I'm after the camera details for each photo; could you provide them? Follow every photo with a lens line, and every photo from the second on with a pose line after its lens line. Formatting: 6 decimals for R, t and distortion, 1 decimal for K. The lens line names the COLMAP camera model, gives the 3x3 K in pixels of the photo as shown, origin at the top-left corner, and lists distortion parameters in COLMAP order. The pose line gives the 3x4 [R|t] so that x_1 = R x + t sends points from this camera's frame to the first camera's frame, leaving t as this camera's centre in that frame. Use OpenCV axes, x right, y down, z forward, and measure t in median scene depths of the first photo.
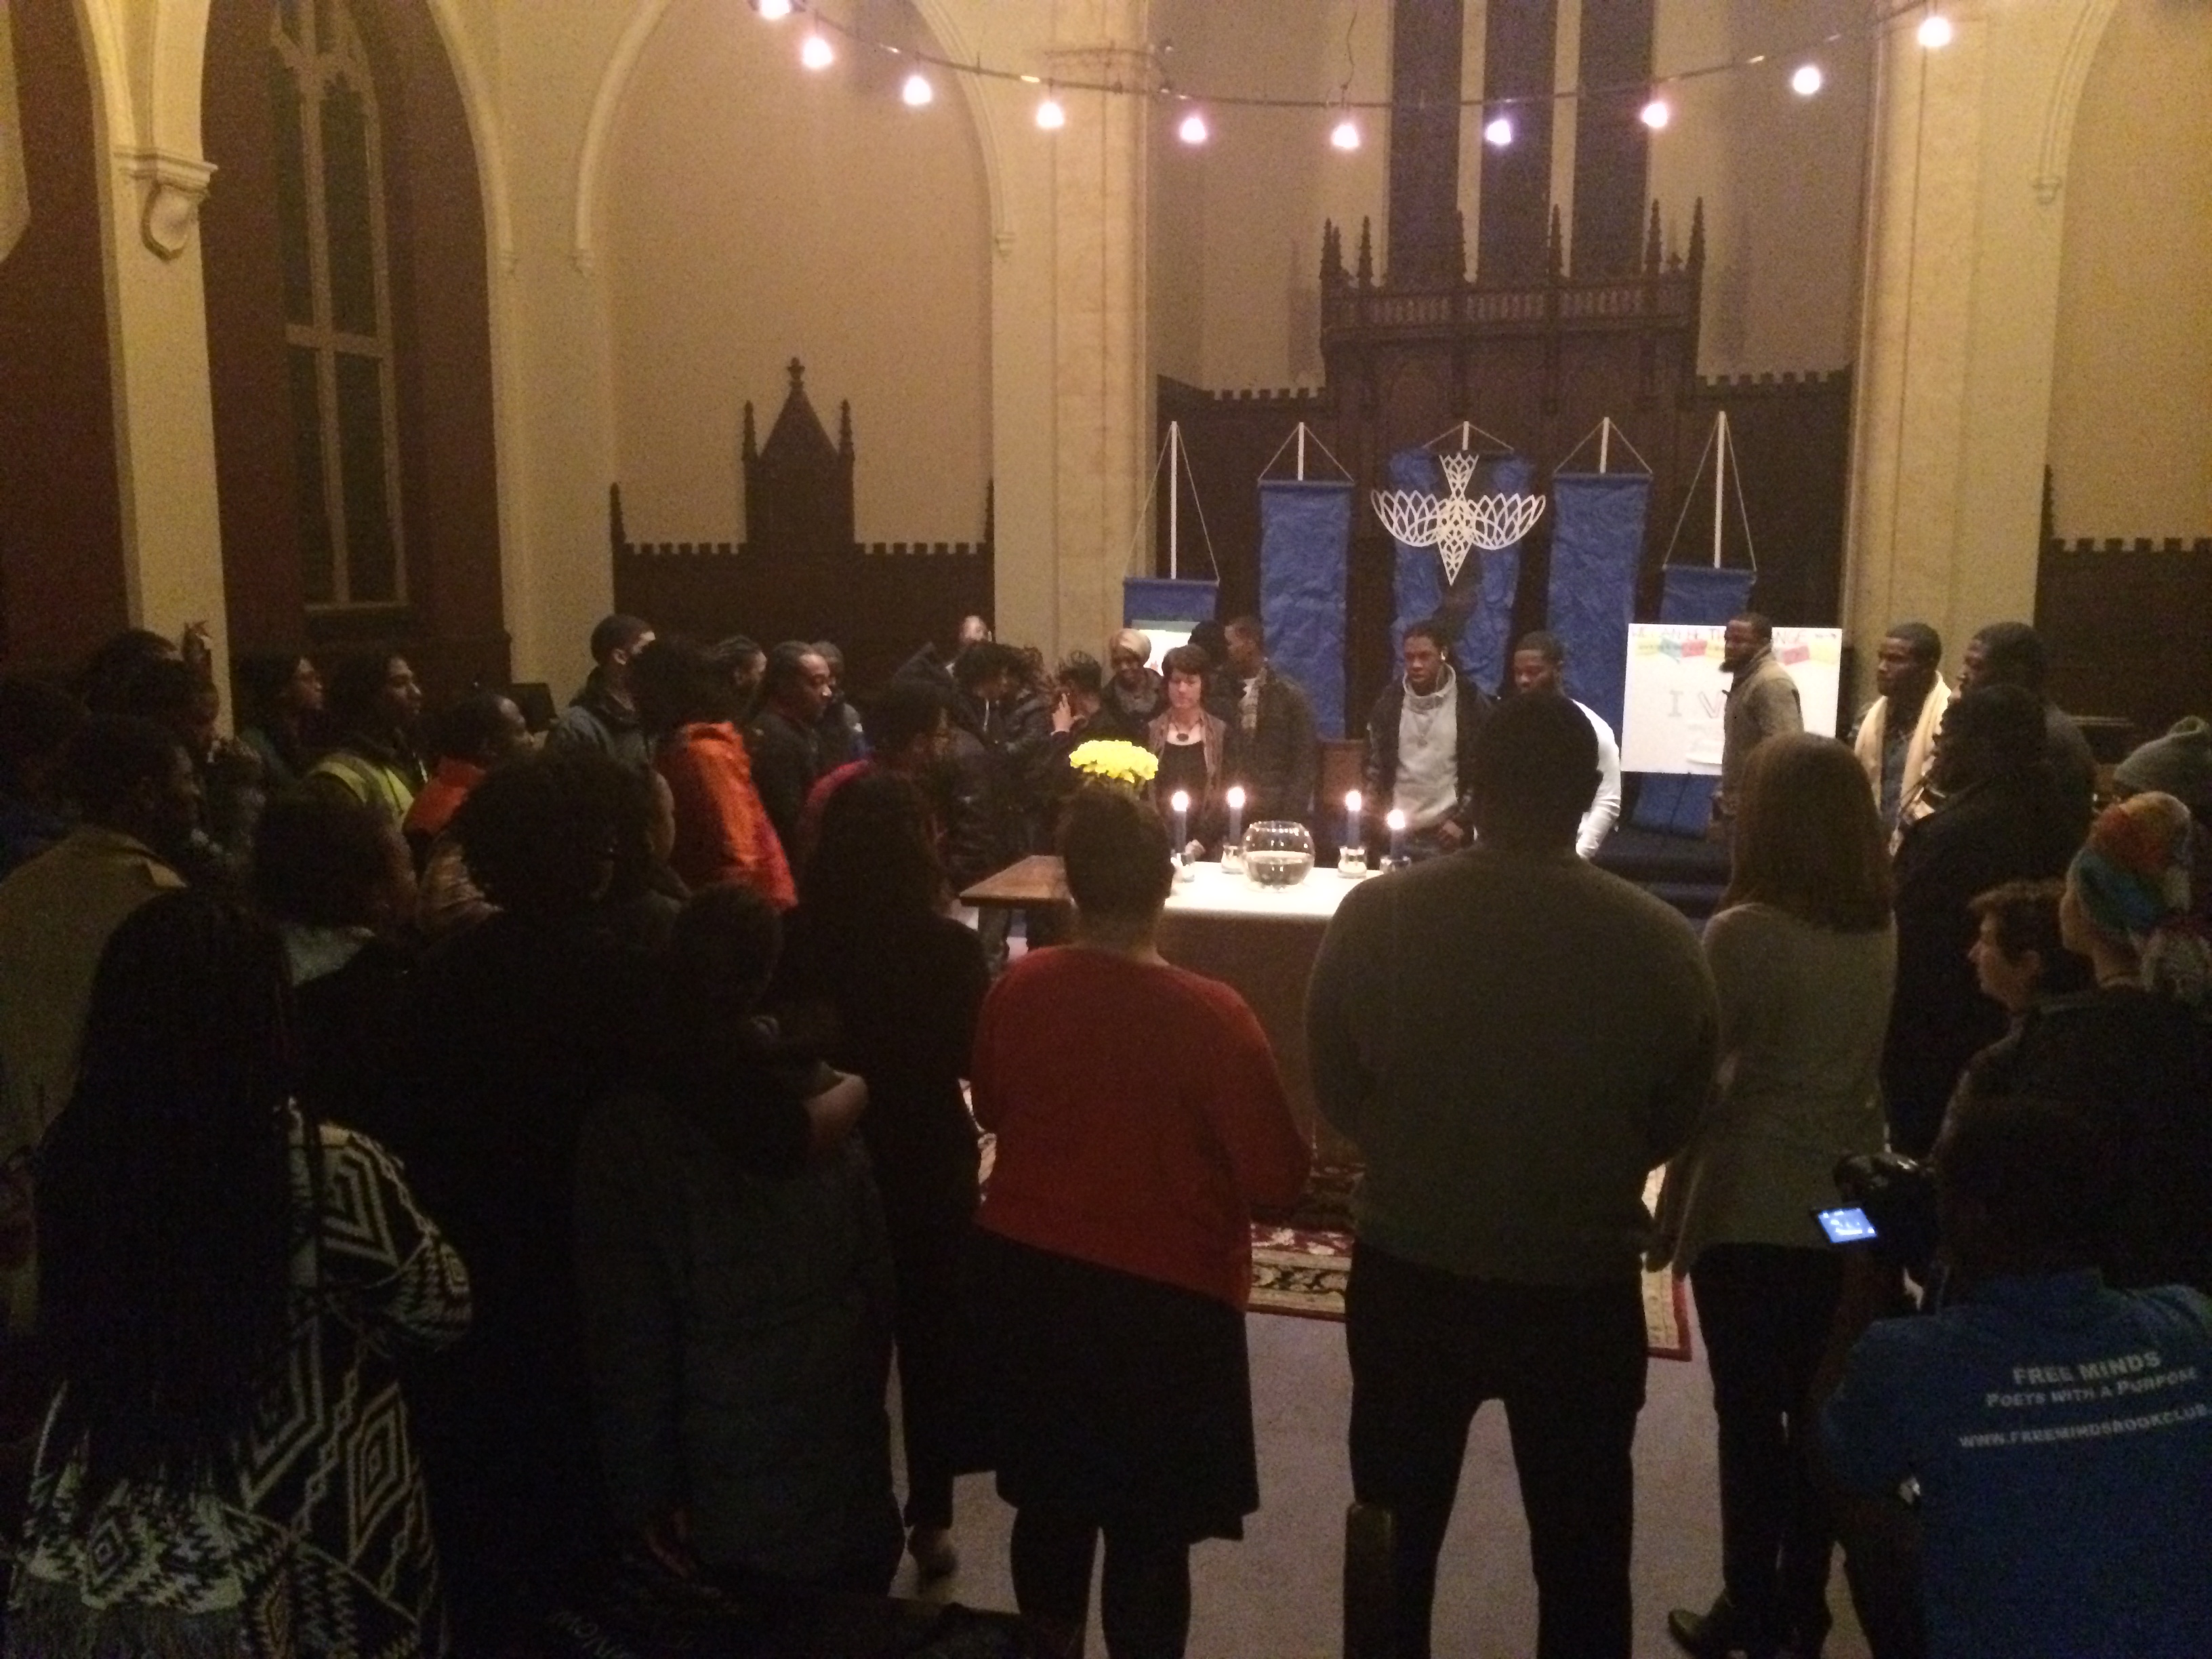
lens RADIAL K [[1872.8, 0, 1099.5], [0, 1872.8, 821.0], [0, 0, 1]] dist [0.120213, -0.212949]
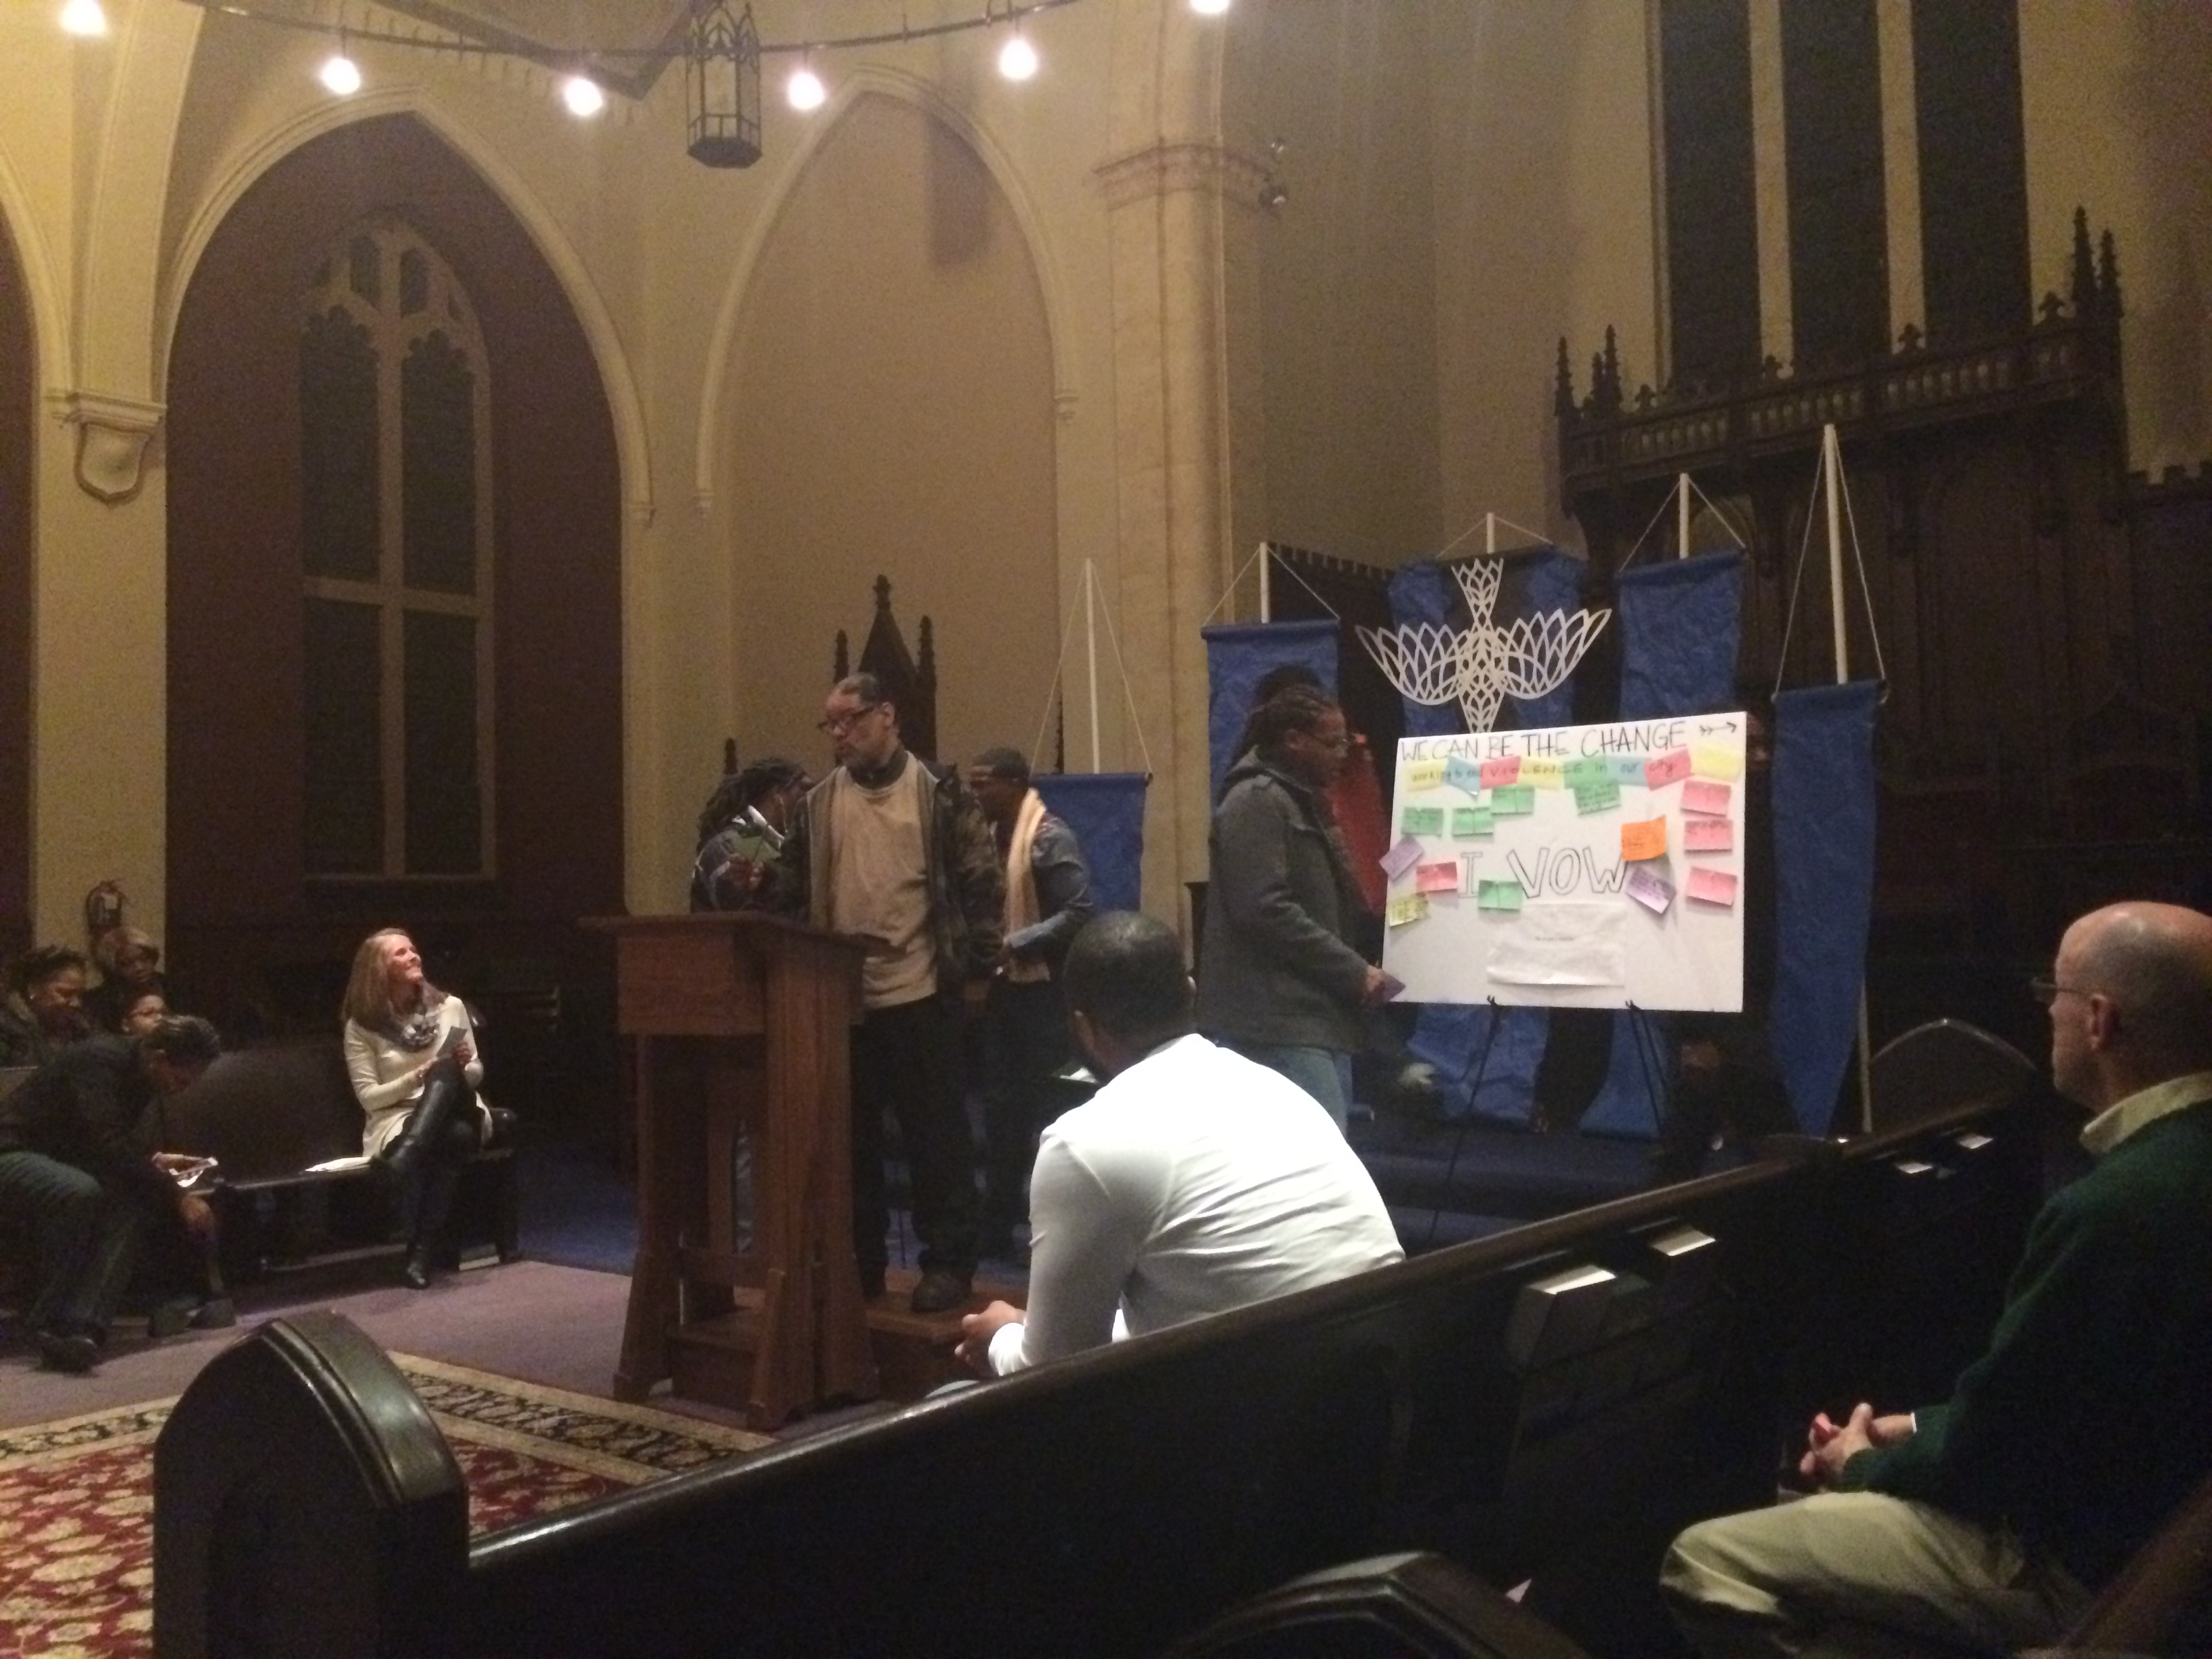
lens RADIAL K [[1872.8, 0, 1099.5], [0, 1872.8, 821.0], [0, 0, 1]] dist [0.120213, -0.212949]
pose [[0.903085, -0.047173, -0.426863, 0.344531], [-0.035782, 0.982228, -0.184249, 0.019496], [0.427969, 0.181666, 0.885347, 0.377649]]
